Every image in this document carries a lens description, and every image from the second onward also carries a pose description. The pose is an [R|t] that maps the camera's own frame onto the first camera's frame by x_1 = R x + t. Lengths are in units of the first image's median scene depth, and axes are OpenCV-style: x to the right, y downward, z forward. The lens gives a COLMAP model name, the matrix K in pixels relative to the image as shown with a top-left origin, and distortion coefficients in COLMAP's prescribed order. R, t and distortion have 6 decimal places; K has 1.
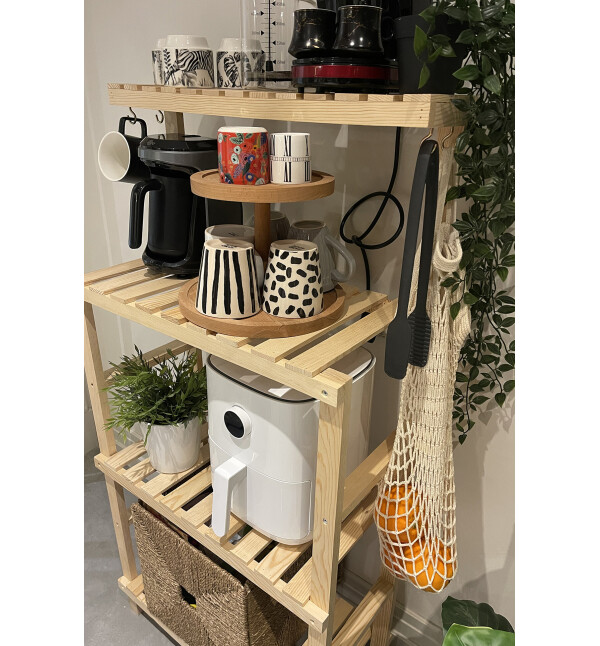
lens RADIAL K [[505.6, 0, 300.0], [0, 505.6, 323.0], [0, 0, 1]] dist [0.007624, 0.000208]
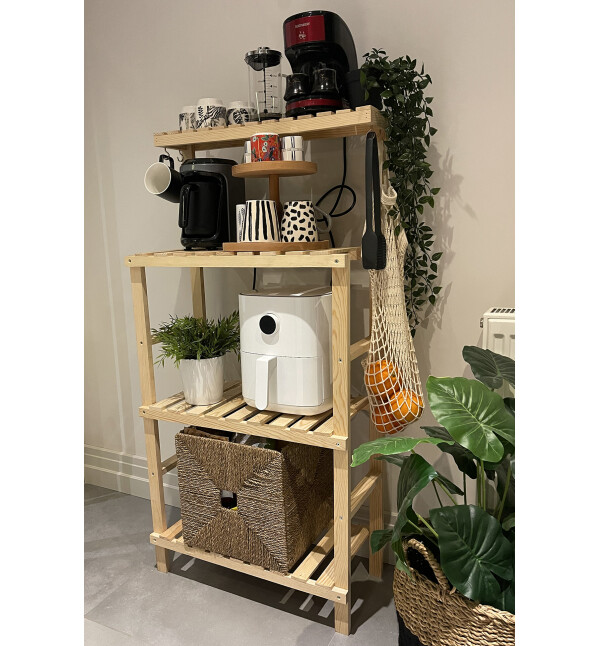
lens RADIAL K [[555.8, 0, 273.0], [0, 555.8, 341.7], [0, 0, 1]] dist [0.000405, 0.000735]
pose [[0.986497, -0.085280, 0.139824, -0.387725], [0.114580, 0.969390, -0.217150, 0.677836], [-0.117025, 0.230239, 0.966072, -0.647104]]
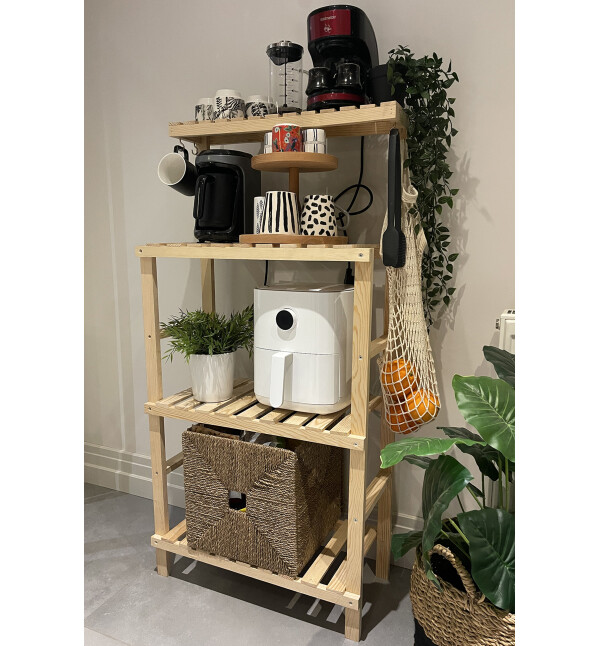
lens RADIAL K [[515.8, 0, 301.1], [0, 515.8, 333.2], [0, 0, 1]] dist [0.003136, -0.002409]
pose [[0.974258, -0.056448, 0.218256, -0.456022], [0.108577, 0.965950, -0.234845, 0.659302], [-0.197568, 0.252497, 0.947213, -0.455474]]
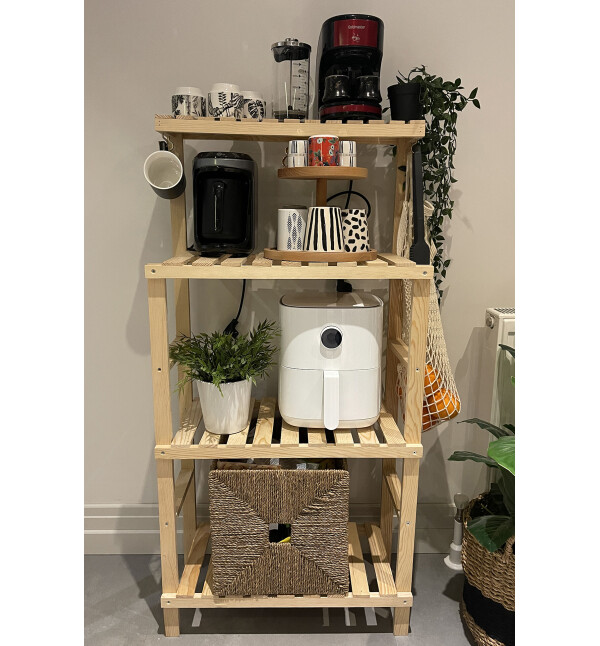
lens RADIAL K [[546.7, 0, 300.0], [0, 546.7, 323.0], [0, 0, 1]] dist [0.001041, -0.002884]
pose [[0.781113, -0.145264, 0.607256, -1.244552], [0.268903, 0.956010, -0.117200, 0.349670], [-0.563518, 0.254839, 0.785814, -0.177452]]
